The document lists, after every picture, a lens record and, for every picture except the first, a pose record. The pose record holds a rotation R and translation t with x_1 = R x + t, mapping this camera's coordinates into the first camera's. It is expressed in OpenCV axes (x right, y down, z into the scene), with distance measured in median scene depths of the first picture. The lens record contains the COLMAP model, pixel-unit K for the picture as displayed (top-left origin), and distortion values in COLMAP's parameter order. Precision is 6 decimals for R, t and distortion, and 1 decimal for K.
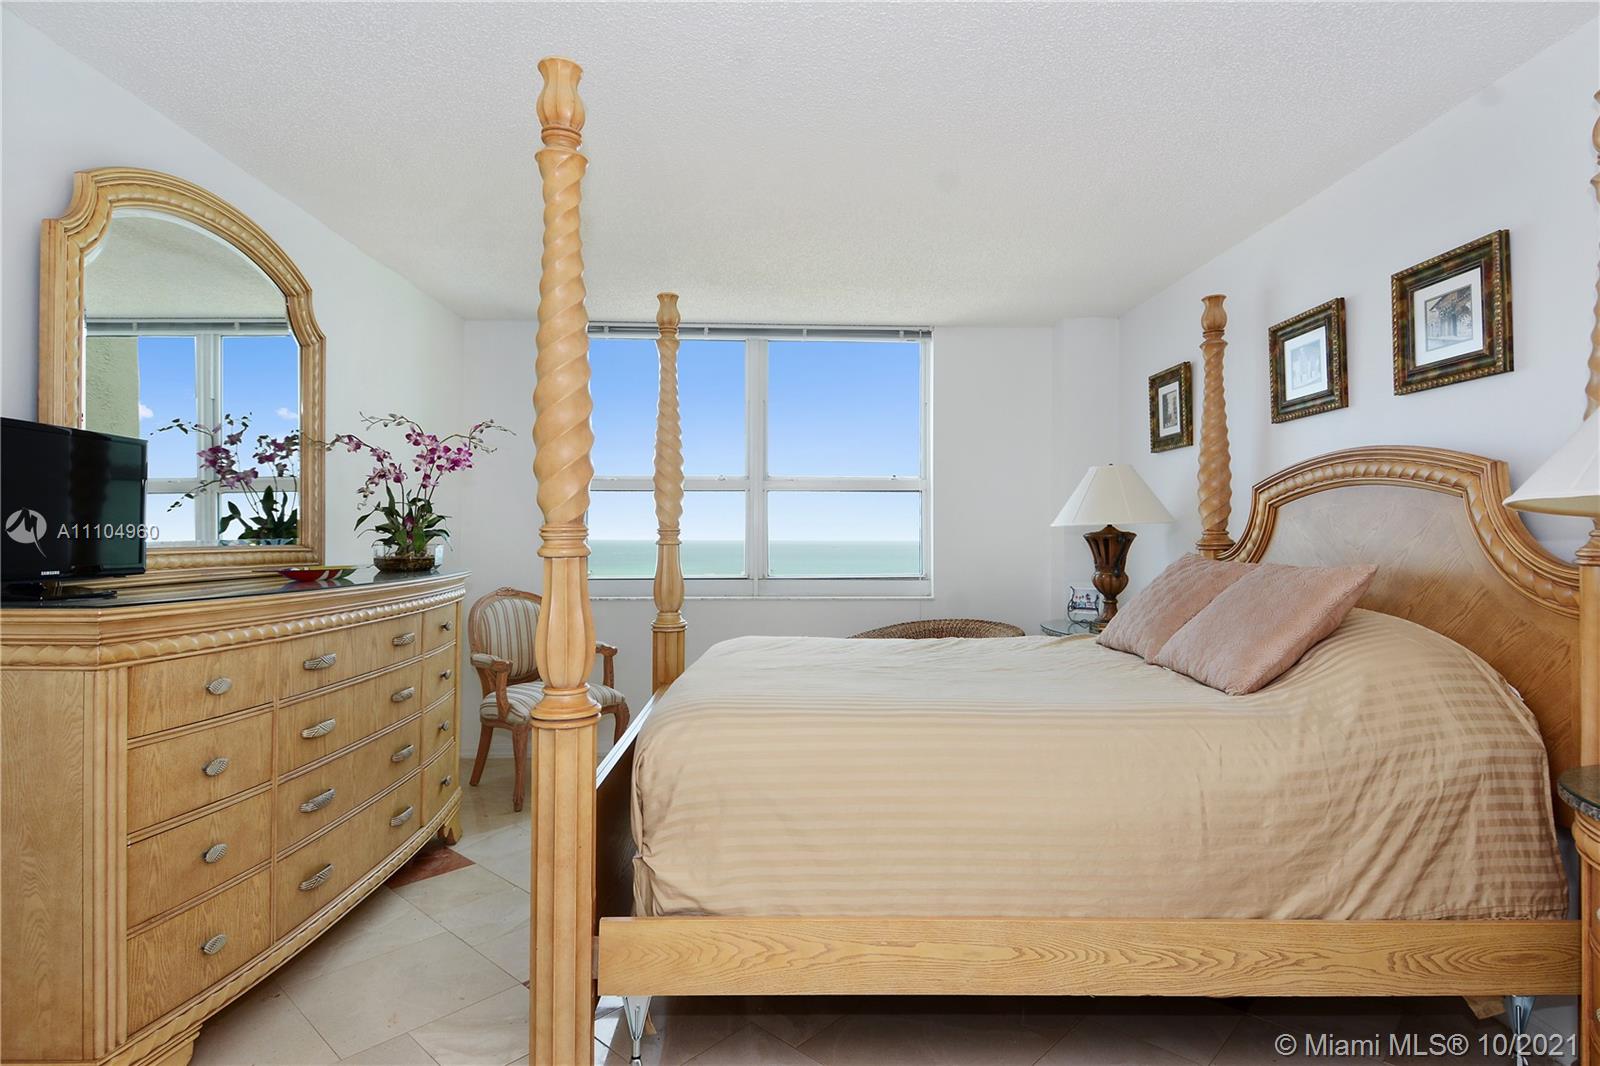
lens RADIAL K [[849.6, 0, 800.4], [0, 849.6, 530.5], [0, 0, 1]] dist [0.015460, -0.000936]
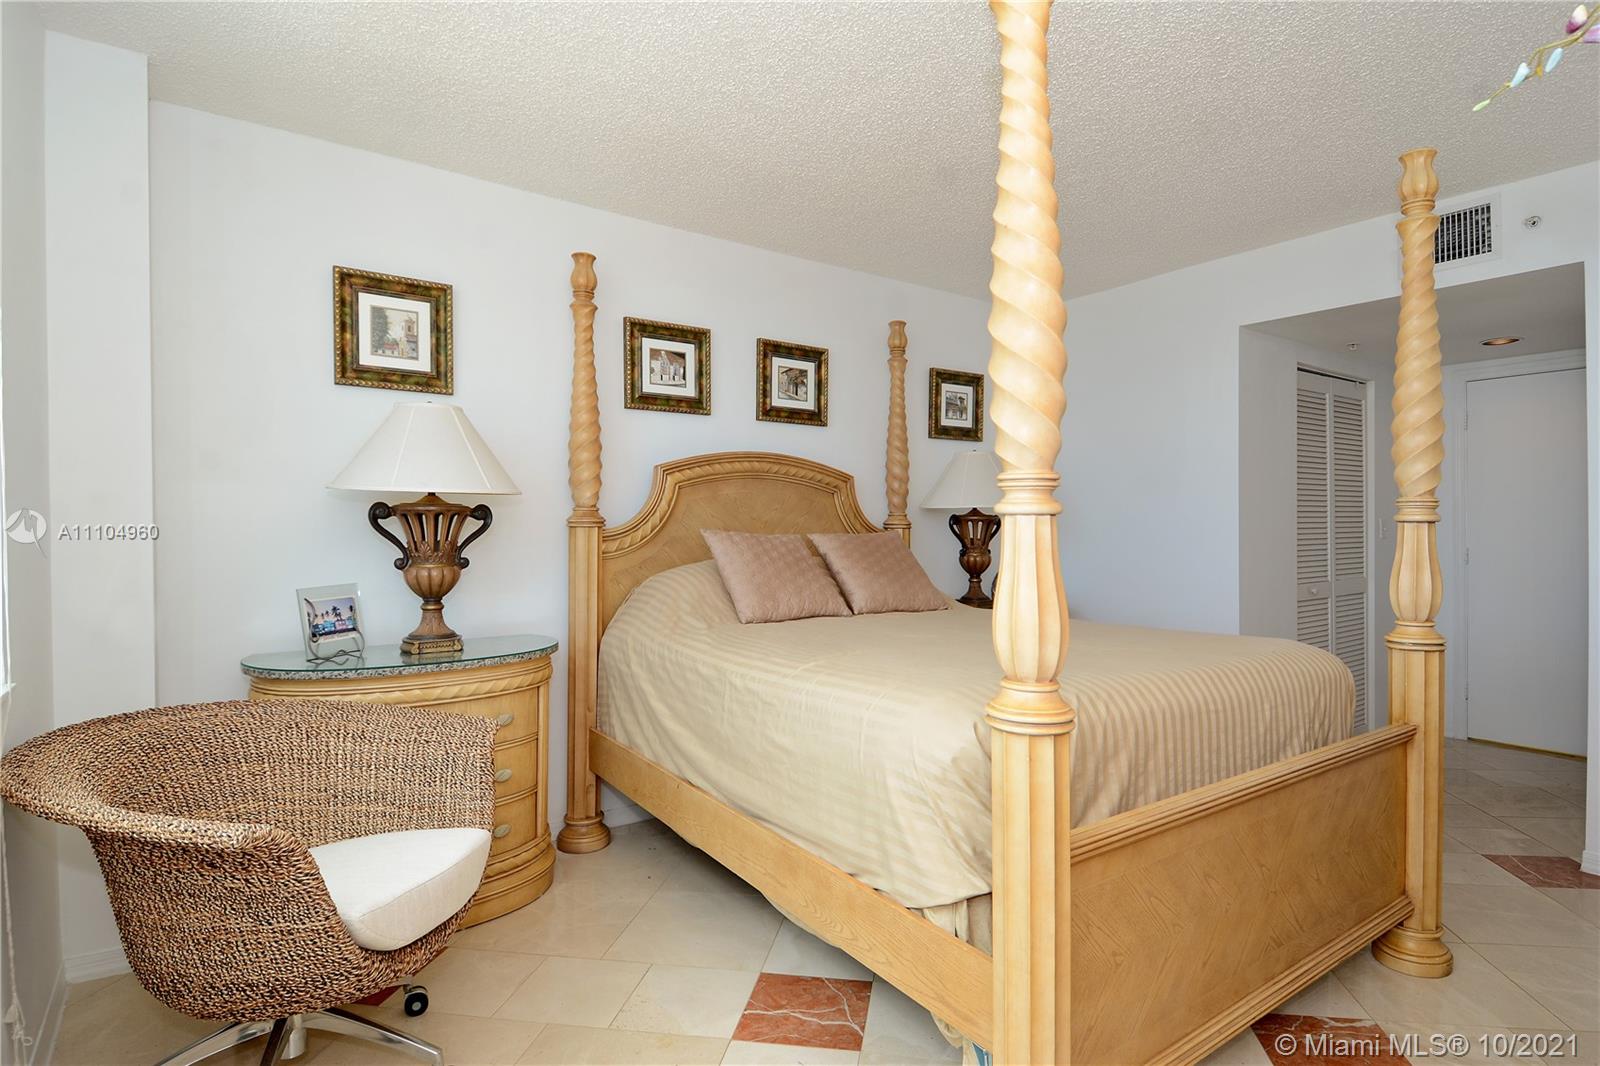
lens RADIAL K [[849.6, 0, 800.2], [0, 849.6, 528.6], [0, 0, 1]] dist [0.015460, -0.000936]
pose [[-0.578344, 0.003591, 0.815785, -0.546398], [-0.002674, 0.999977, -0.006297, 0.039137], [-0.815788, -0.005823, -0.578321, 1.801230]]
